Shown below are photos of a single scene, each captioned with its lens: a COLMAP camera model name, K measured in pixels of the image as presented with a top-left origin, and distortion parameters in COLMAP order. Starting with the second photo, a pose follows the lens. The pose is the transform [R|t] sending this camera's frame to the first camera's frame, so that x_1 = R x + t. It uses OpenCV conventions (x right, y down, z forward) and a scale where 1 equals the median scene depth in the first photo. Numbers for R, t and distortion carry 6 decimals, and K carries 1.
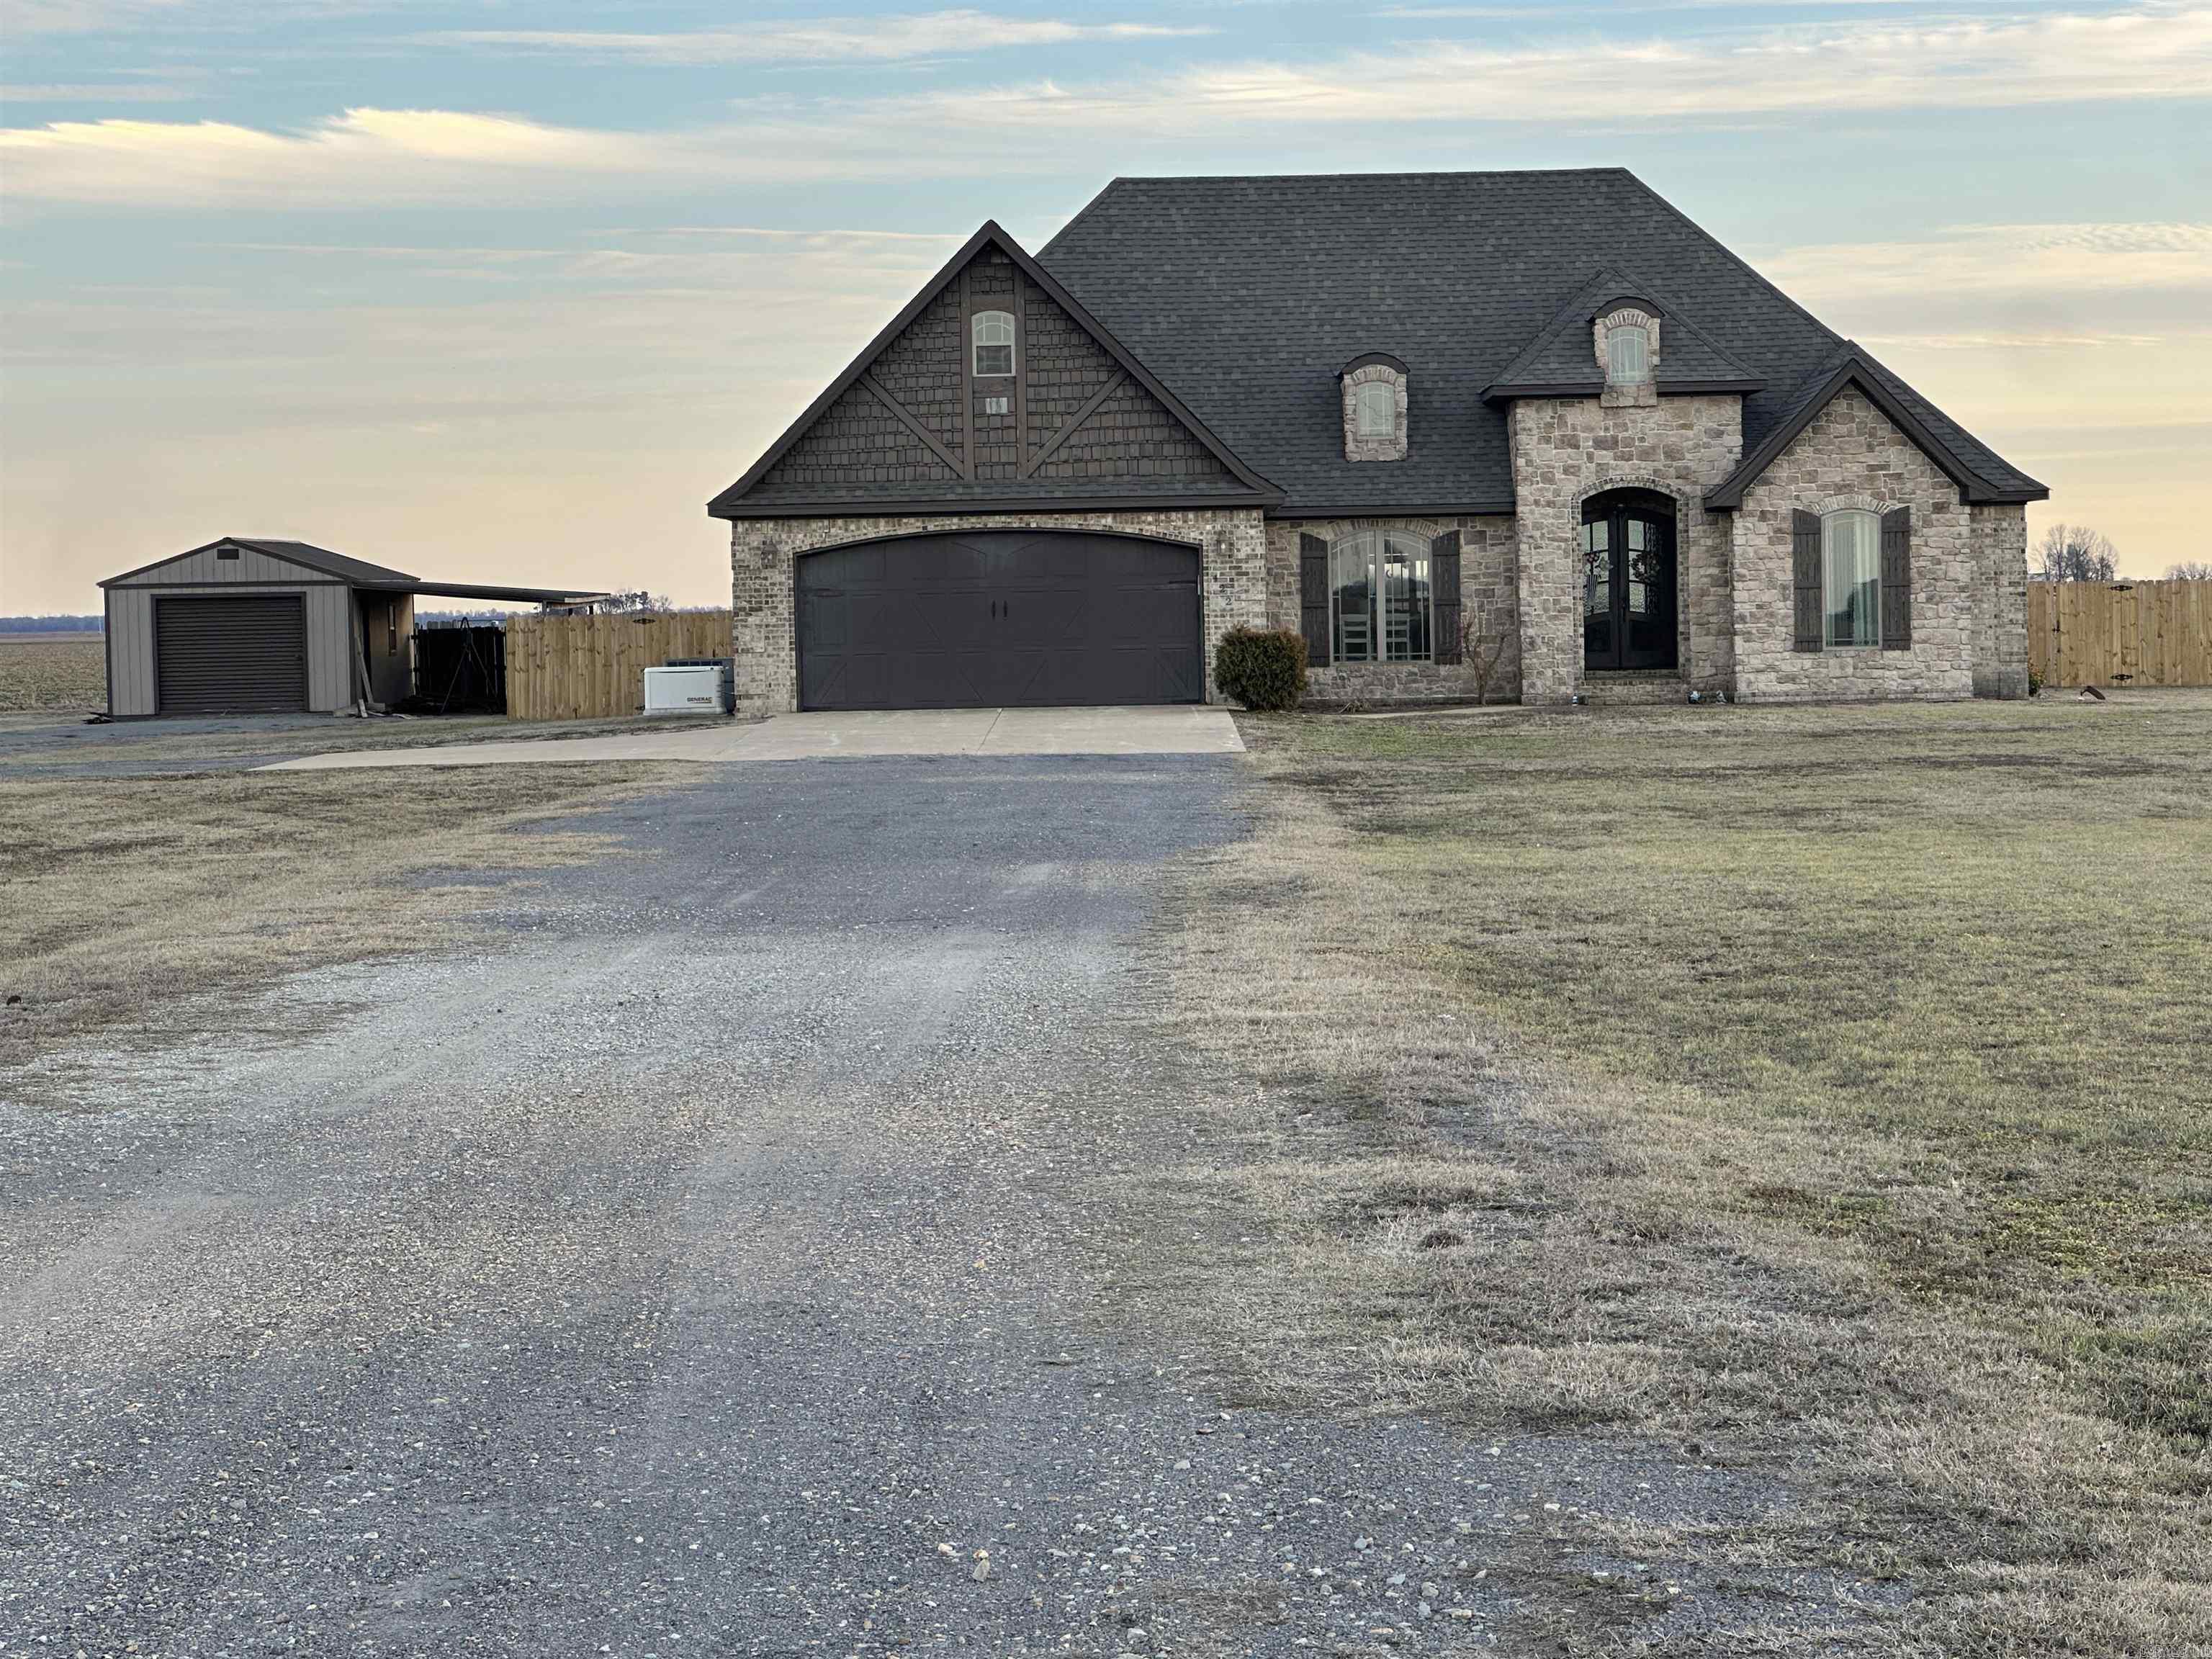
lens RADIAL K [[5123.6, 0, 1106.0], [0, 5123.6, 829.5], [0, 0, 1]] dist [-0.036469, 9.994415]
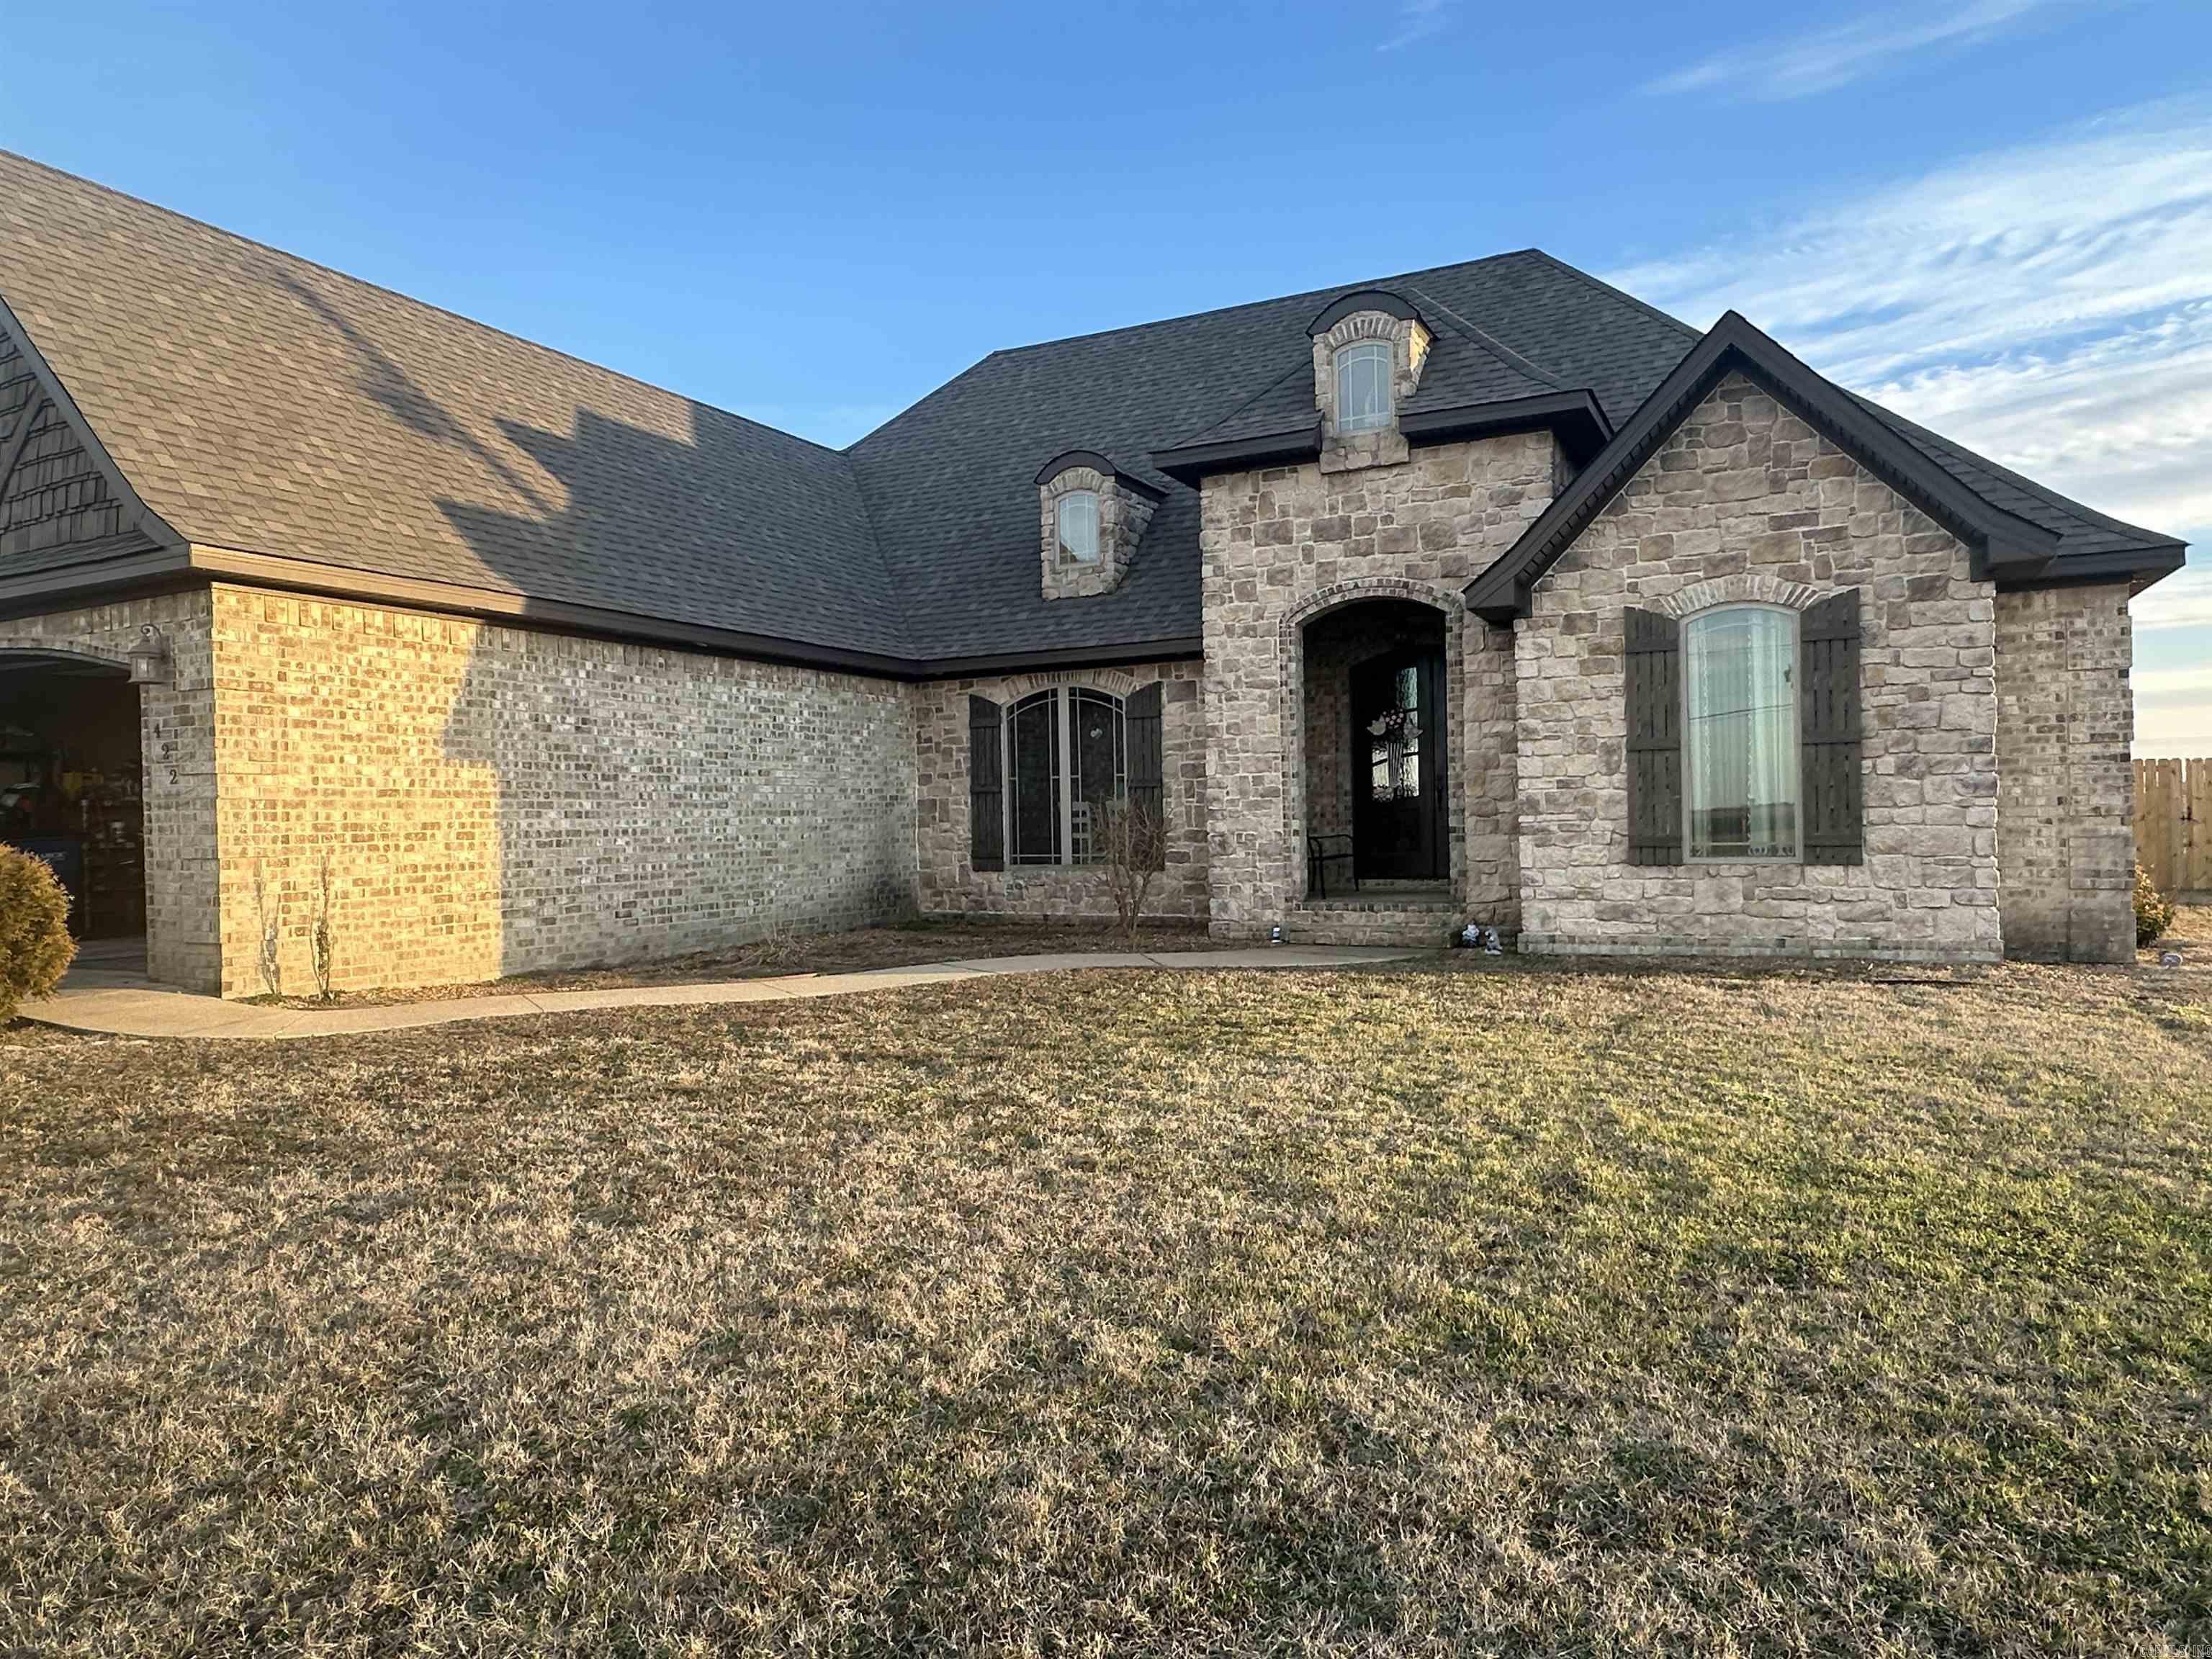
lens RADIAL K [[1377.2, 0, 1102.8], [0, 1377.2, 850.8], [0, 0, 1]] dist [0.002449, 0.001524]
pose [[0.888370, 0.010094, -0.459017, 0.151565], [-0.013543, 0.999899, -0.004221, -0.034656], [0.458928, 0.009967, 0.888417, 0.839437]]
